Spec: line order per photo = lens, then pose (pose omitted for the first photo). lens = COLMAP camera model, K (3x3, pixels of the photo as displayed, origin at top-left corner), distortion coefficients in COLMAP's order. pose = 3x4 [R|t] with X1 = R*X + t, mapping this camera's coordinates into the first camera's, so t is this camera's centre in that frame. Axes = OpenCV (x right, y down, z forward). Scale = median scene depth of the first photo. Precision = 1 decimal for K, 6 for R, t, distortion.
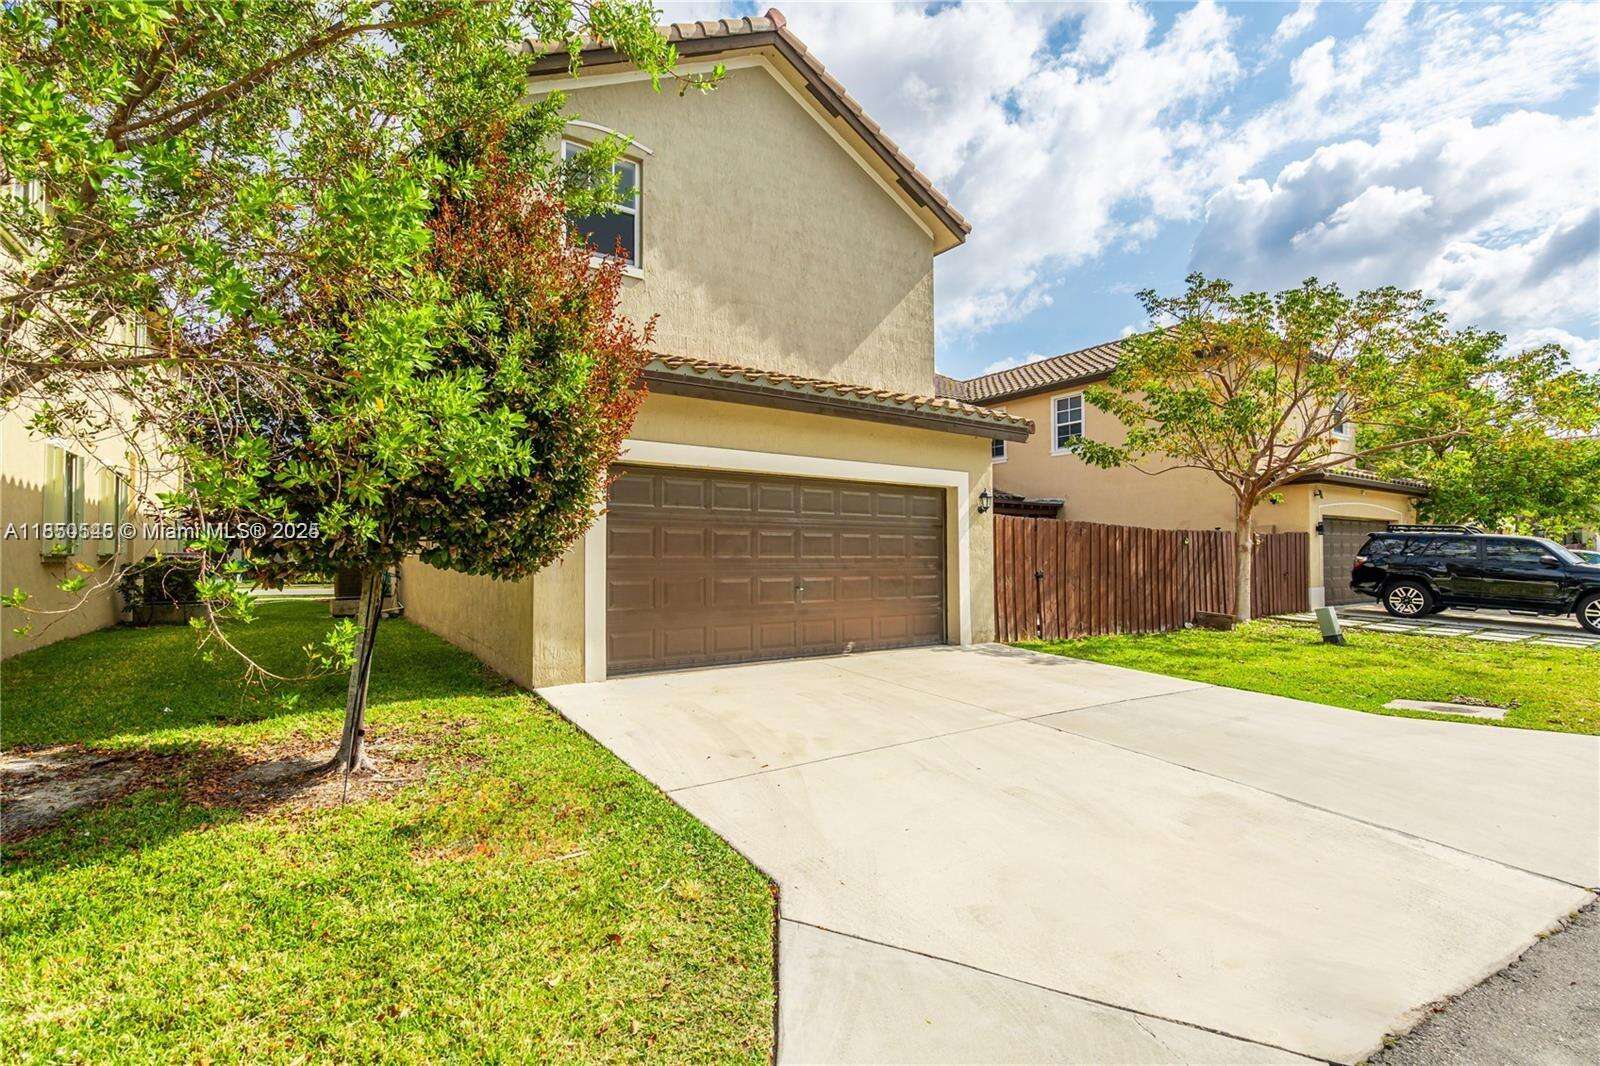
lens RADIAL K [[726.2, 0, 800.0], [0, 726.2, 533.0], [0, 0, 1]] dist [-0.001555, -0.000070]
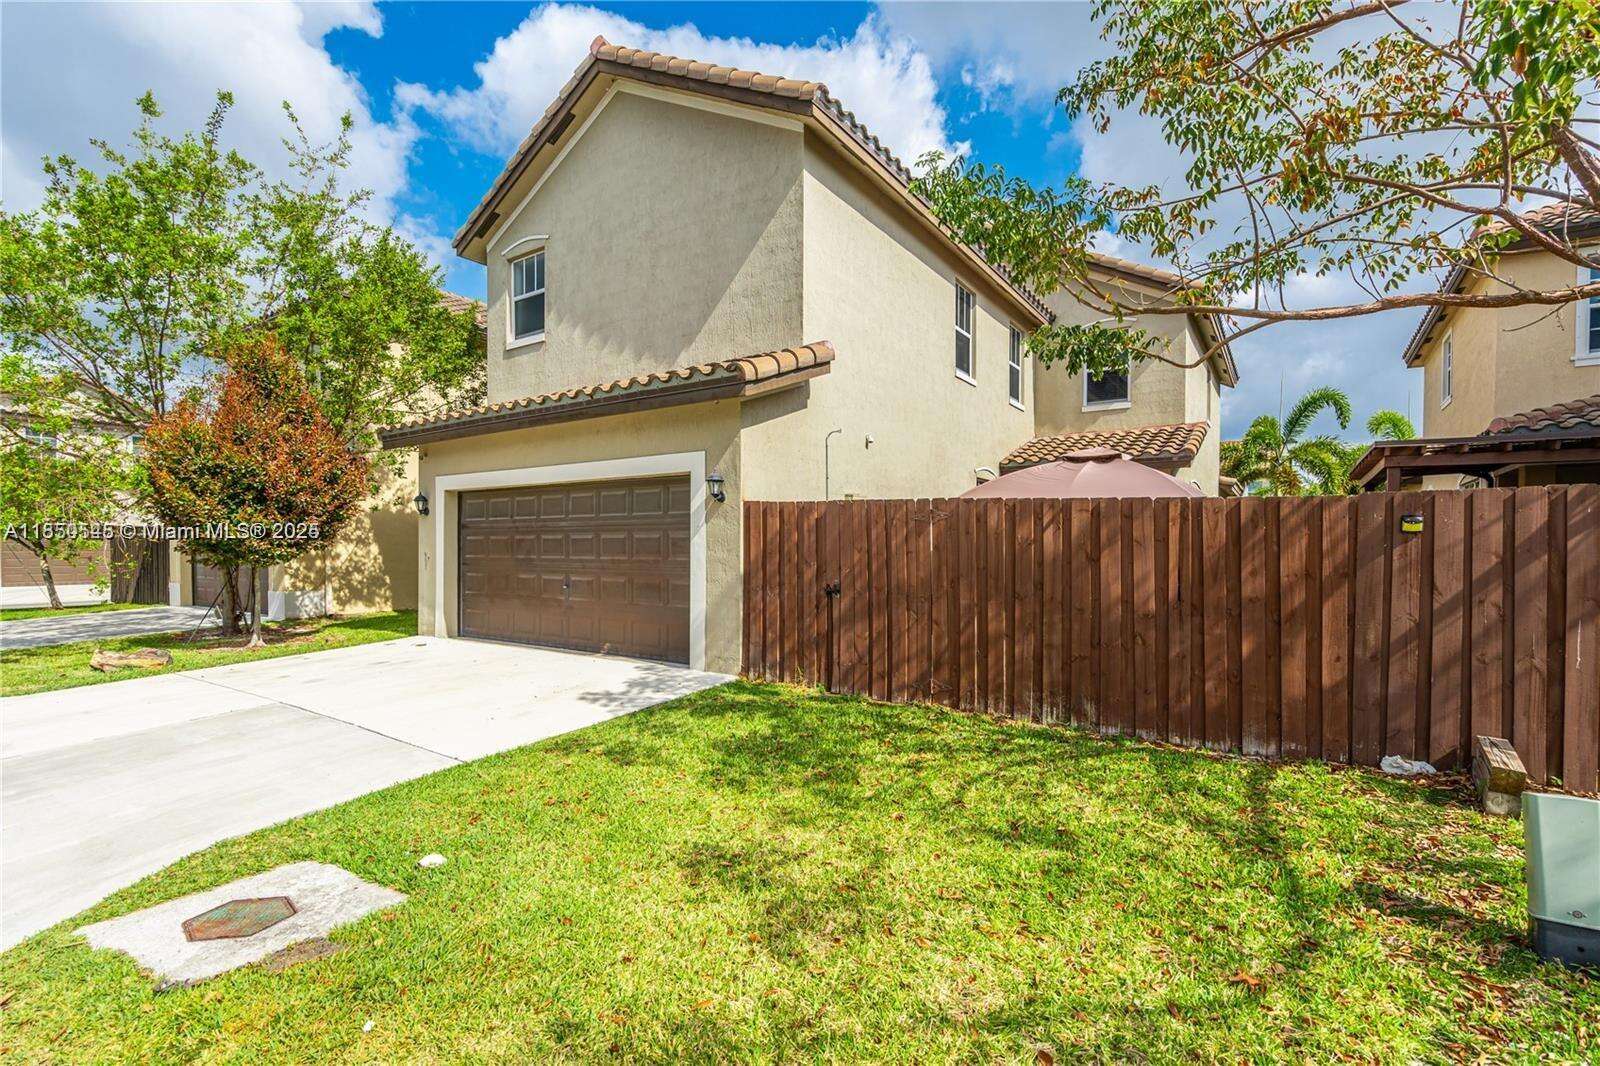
lens RADIAL K [[726.6, 0, 801.4], [0, 726.6, 559.1], [0, 0, 1]] dist [-0.001163, 0.000071]
pose [[0.373299, 0.011082, -0.927645, 1.057643], [0.025367, 0.999433, 0.022148, 0.018740], [0.927364, -0.031799, 0.372806, 0.853891]]
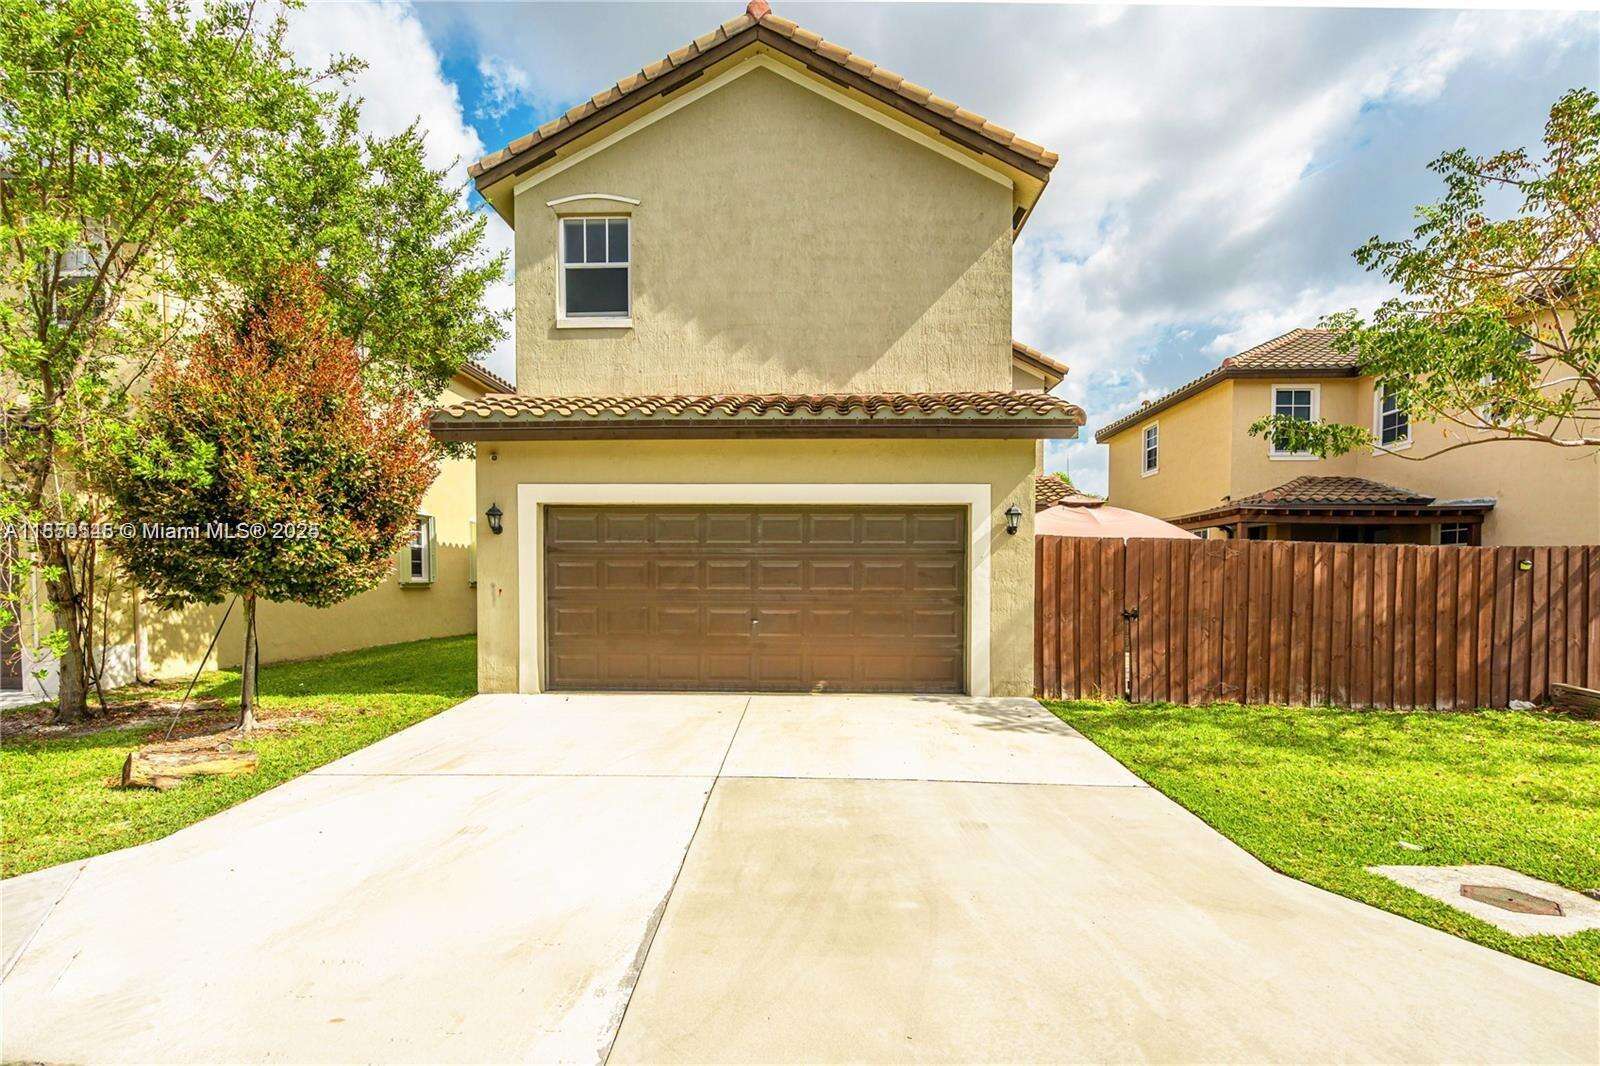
lens RADIAL K [[755.5, 0, 803.2], [0, 755.5, 600.2], [0, 0, 1]] dist [0.000527, 0.000154]
pose [[0.808936, 0.017307, -0.587642, 0.593898], [0.016427, 0.998511, 0.052021, -0.002159], [0.587667, -0.051735, 0.807447, 0.210666]]
